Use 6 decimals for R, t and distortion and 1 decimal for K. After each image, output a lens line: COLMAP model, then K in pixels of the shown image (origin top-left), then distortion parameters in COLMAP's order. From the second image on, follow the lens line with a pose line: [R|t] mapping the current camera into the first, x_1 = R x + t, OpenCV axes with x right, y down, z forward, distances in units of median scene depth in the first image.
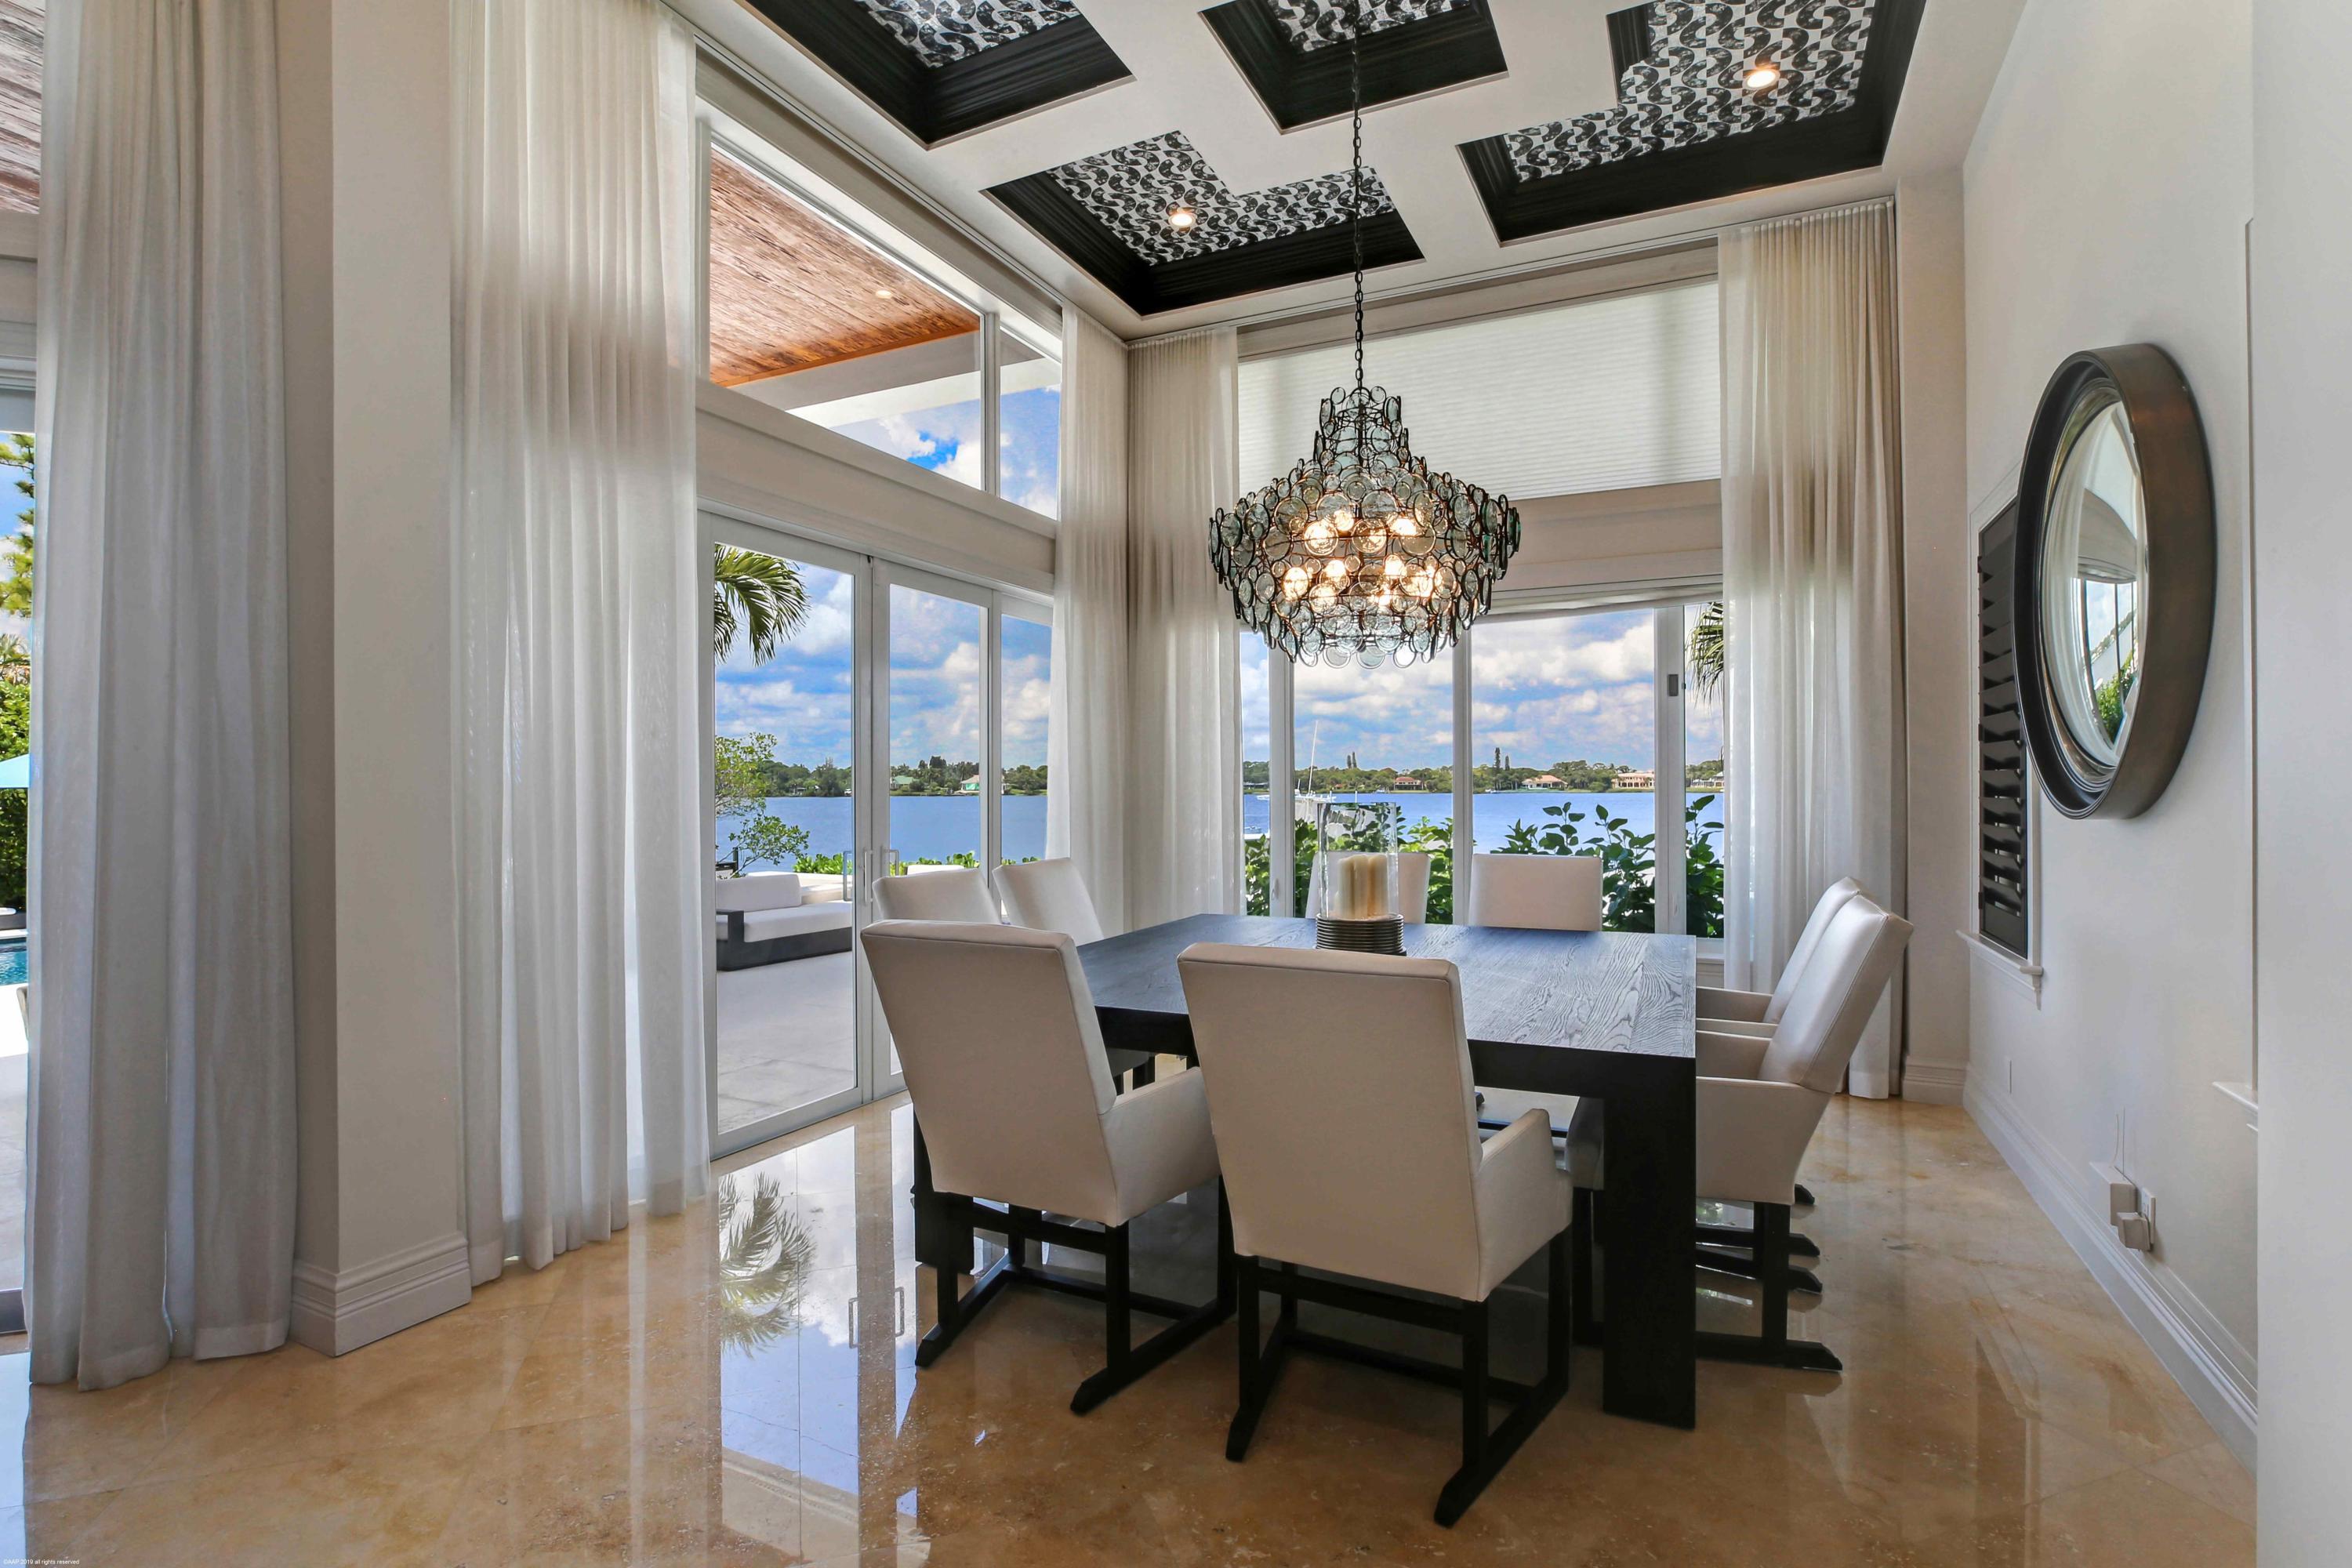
lens RADIAL K [[1072.0, 0, 1154.9], [0, 1072.0, 786.7], [0, 0, 1]] dist [-0.021672, 0.000050]
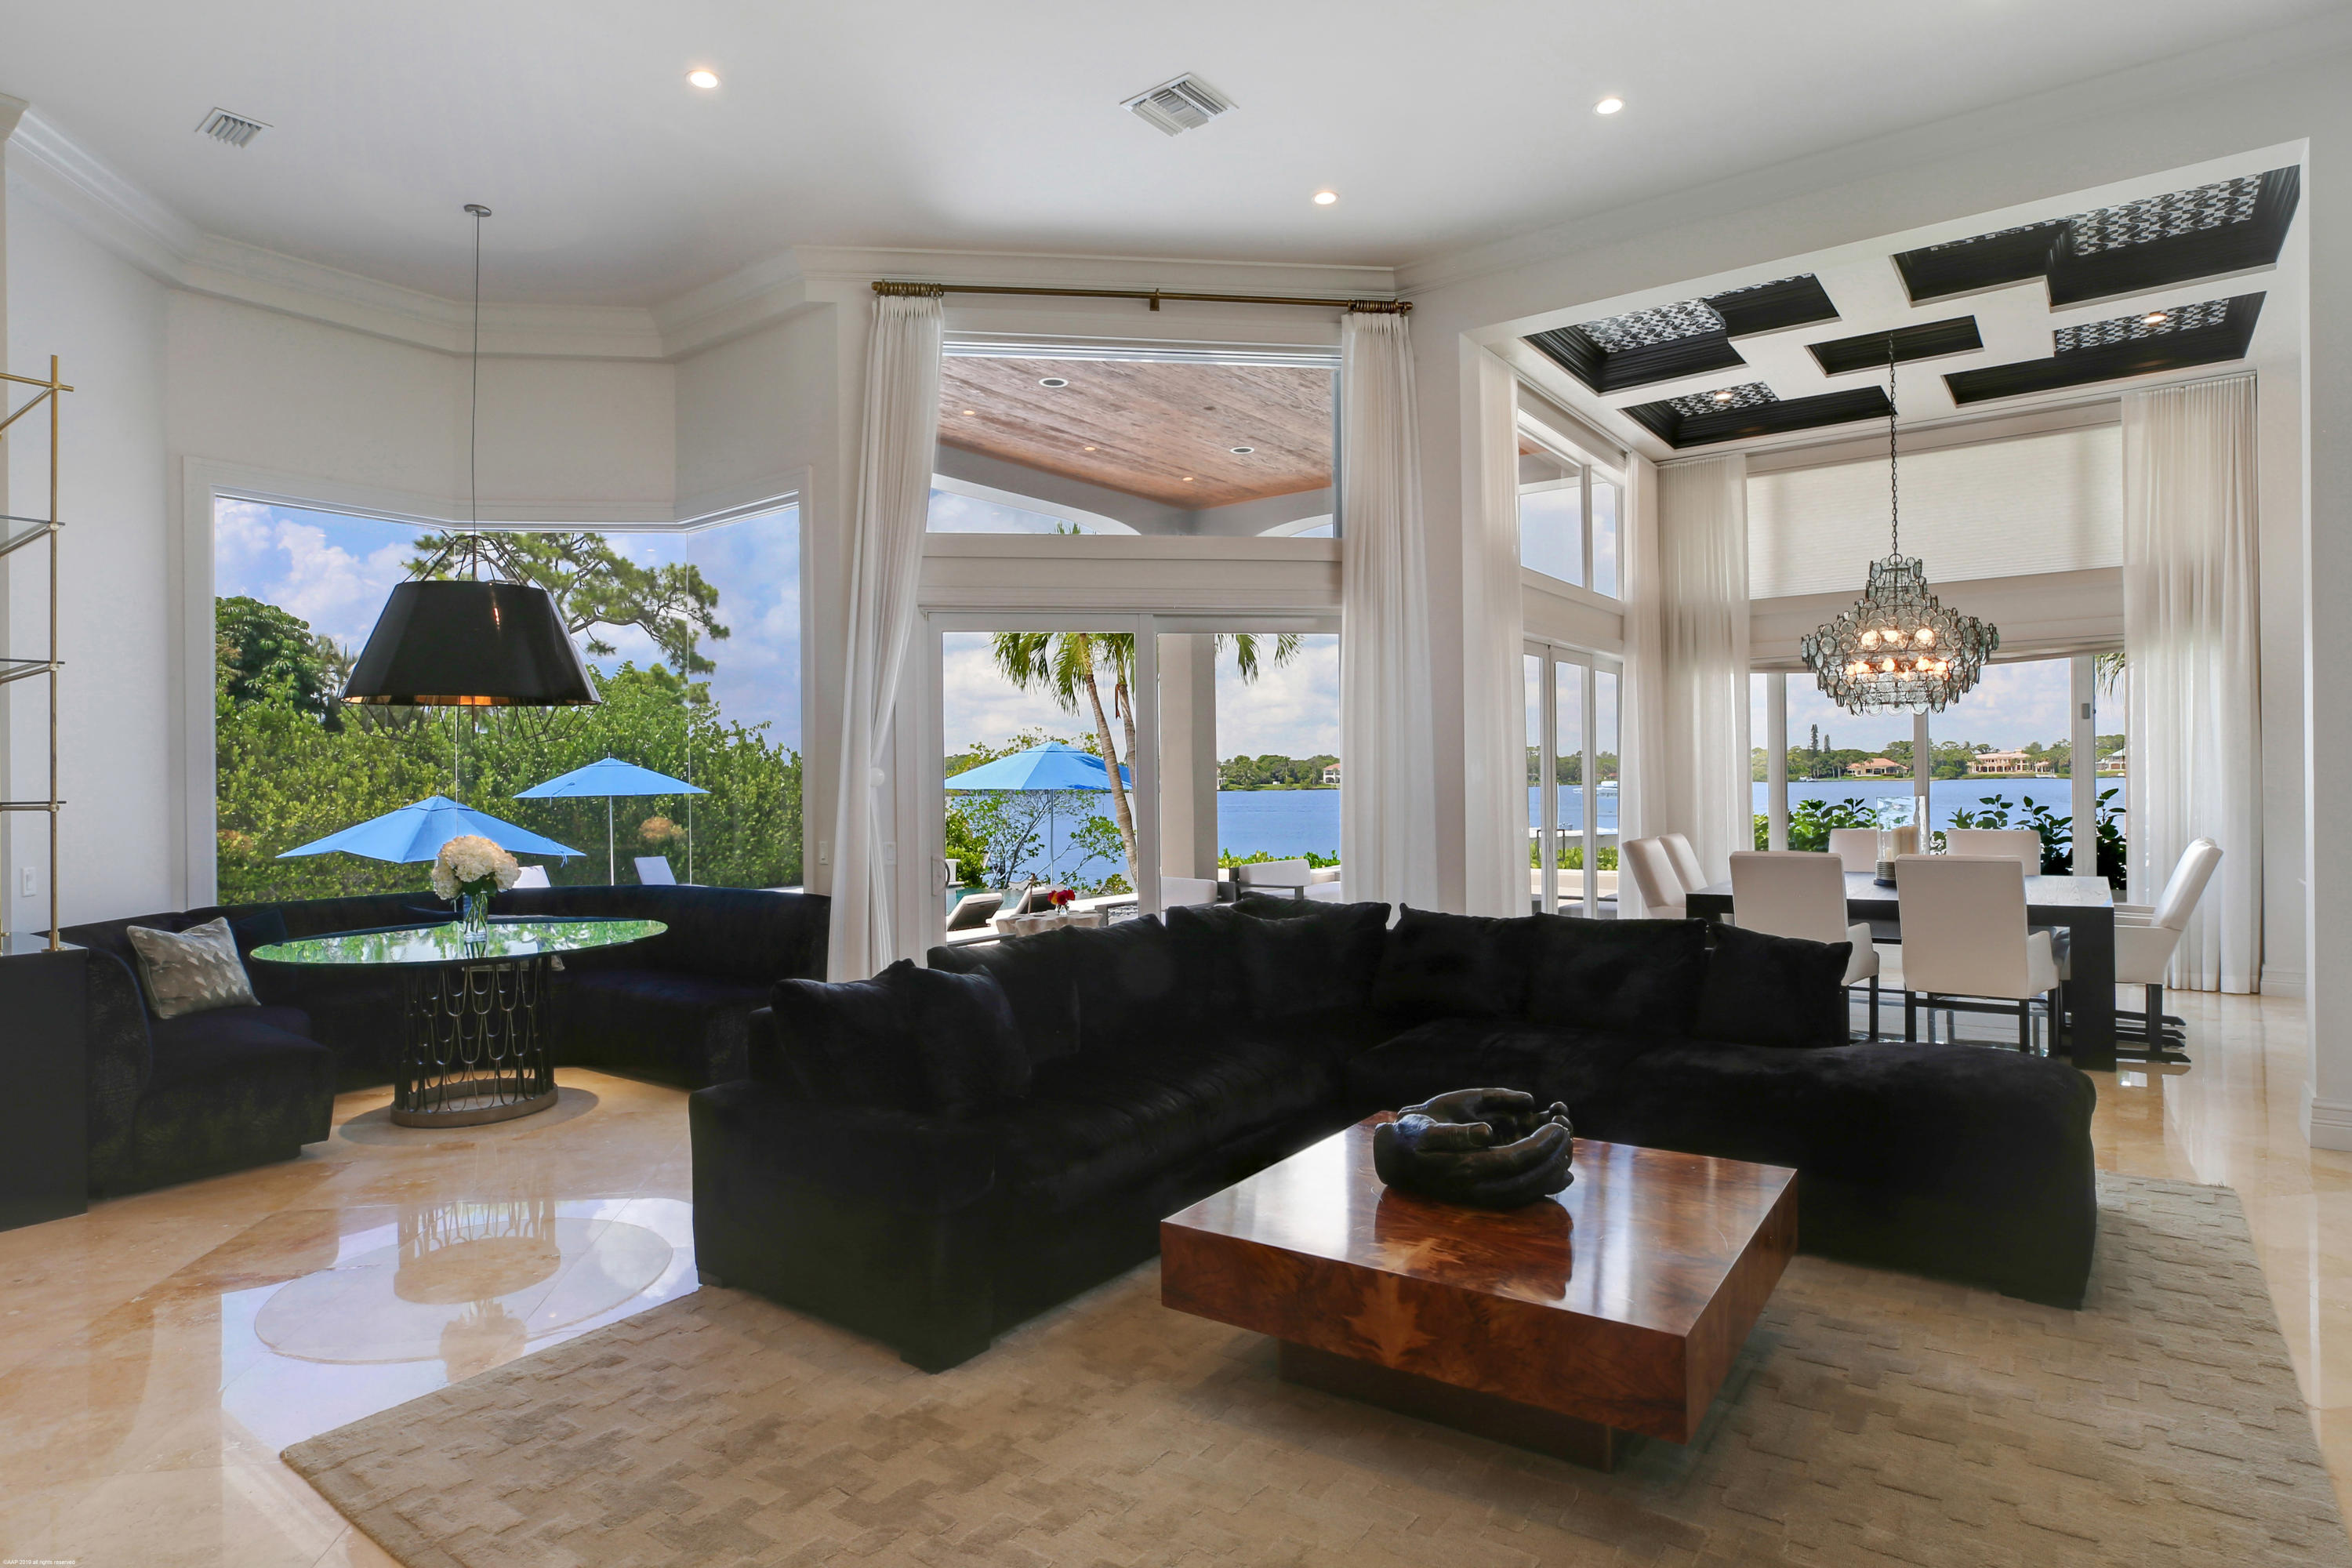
lens RADIAL K [[1313.0, 0, 1180.0], [0, 1313.0, 794.5], [0, 0, 1]] dist [-0.019412, 0.004558]
pose [[0.990862, -0.010106, -0.134503, -0.455859], [0.011732, 0.999867, 0.011305, -0.017508], [0.134371, -0.012780, 0.990849, -0.839292]]
